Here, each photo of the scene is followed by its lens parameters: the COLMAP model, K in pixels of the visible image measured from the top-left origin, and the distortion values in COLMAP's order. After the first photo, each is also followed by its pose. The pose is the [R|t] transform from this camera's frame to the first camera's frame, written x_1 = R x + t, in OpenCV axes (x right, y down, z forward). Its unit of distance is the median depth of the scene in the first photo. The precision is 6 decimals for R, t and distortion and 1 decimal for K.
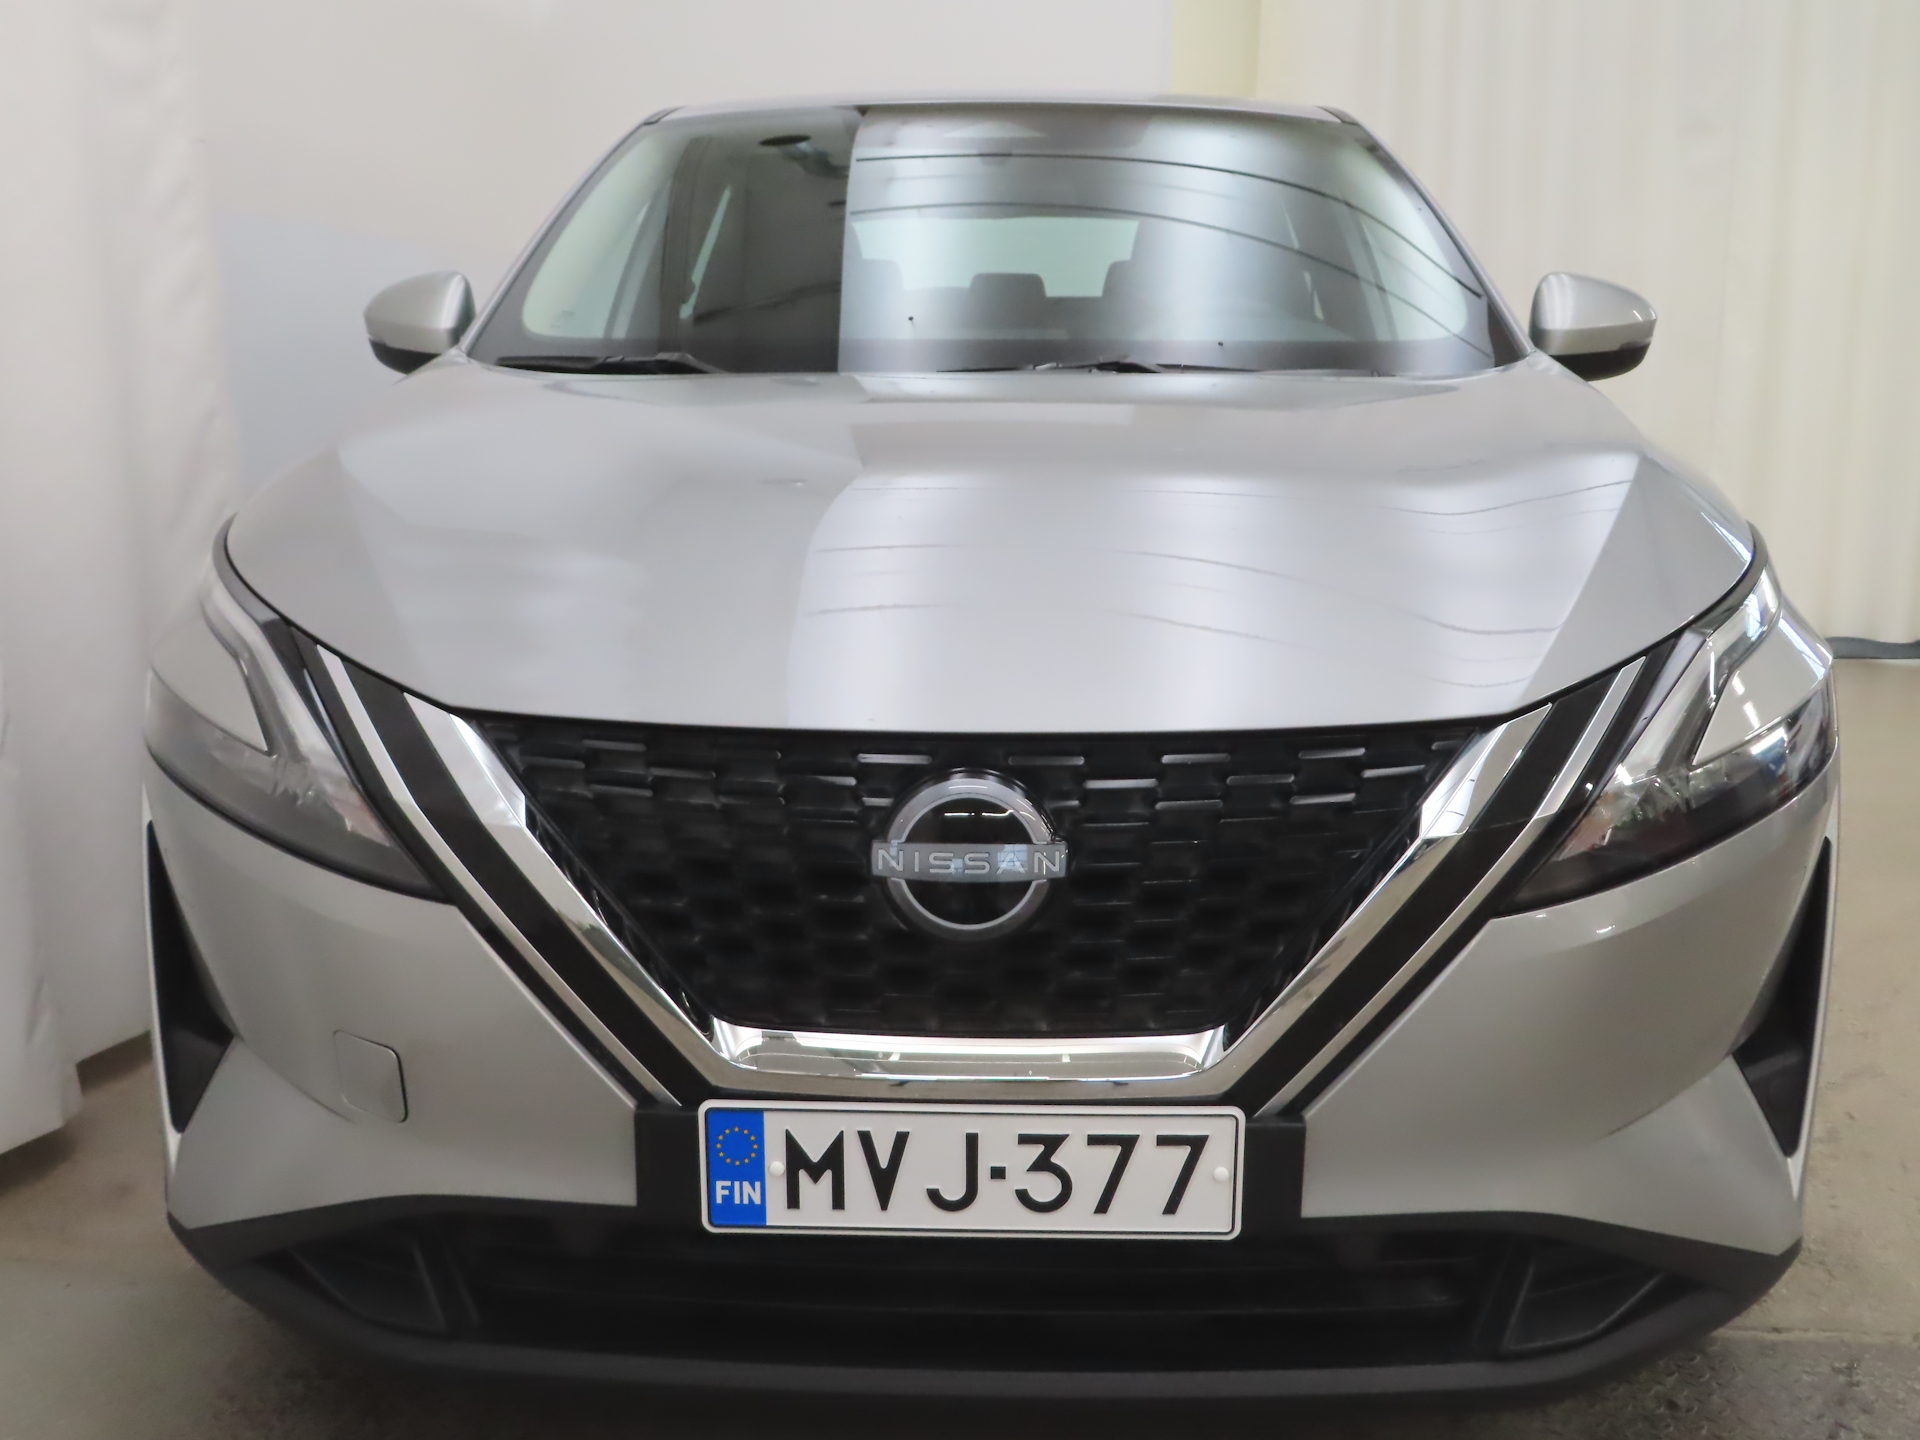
lens RADIAL K [[1823.6, 0, 960.0], [0, 1823.6, 720.0], [0, 0, 1]] dist [0.010722, 0.009229]
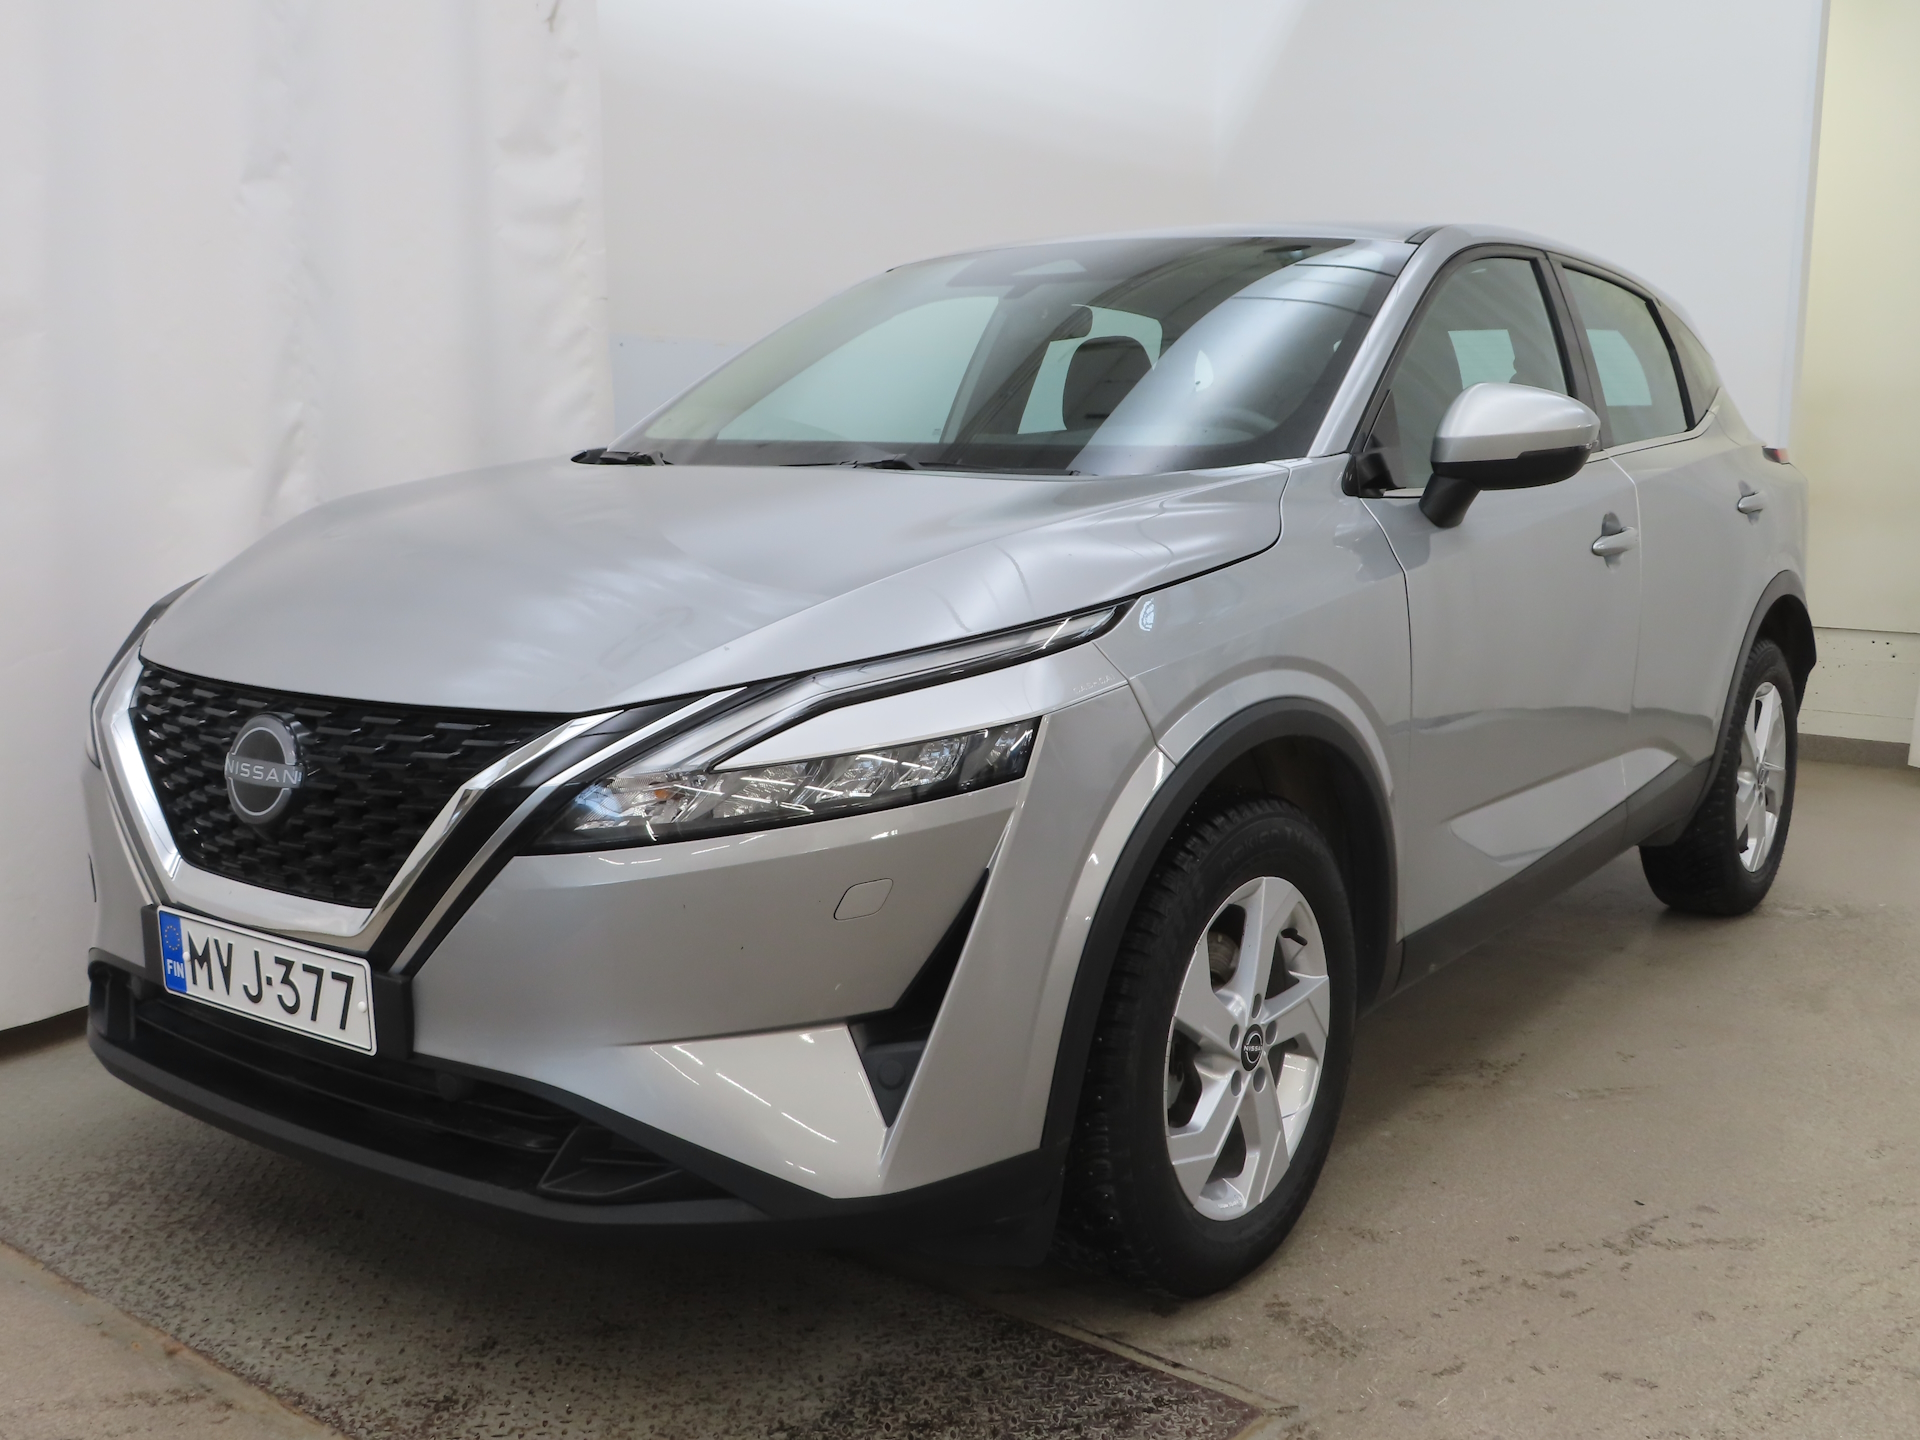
lens RADIAL K [[1823.6, 0, 960.0], [0, 1823.6, 720.0], [0, 0, 1]] dist [0.010722, 0.009229]
pose [[0.827929, 0.086391, -0.554139, 1.321748], [-0.115545, 0.993143, -0.017801, -0.007053], [0.548801, 0.078766, 0.832234, 0.032436]]
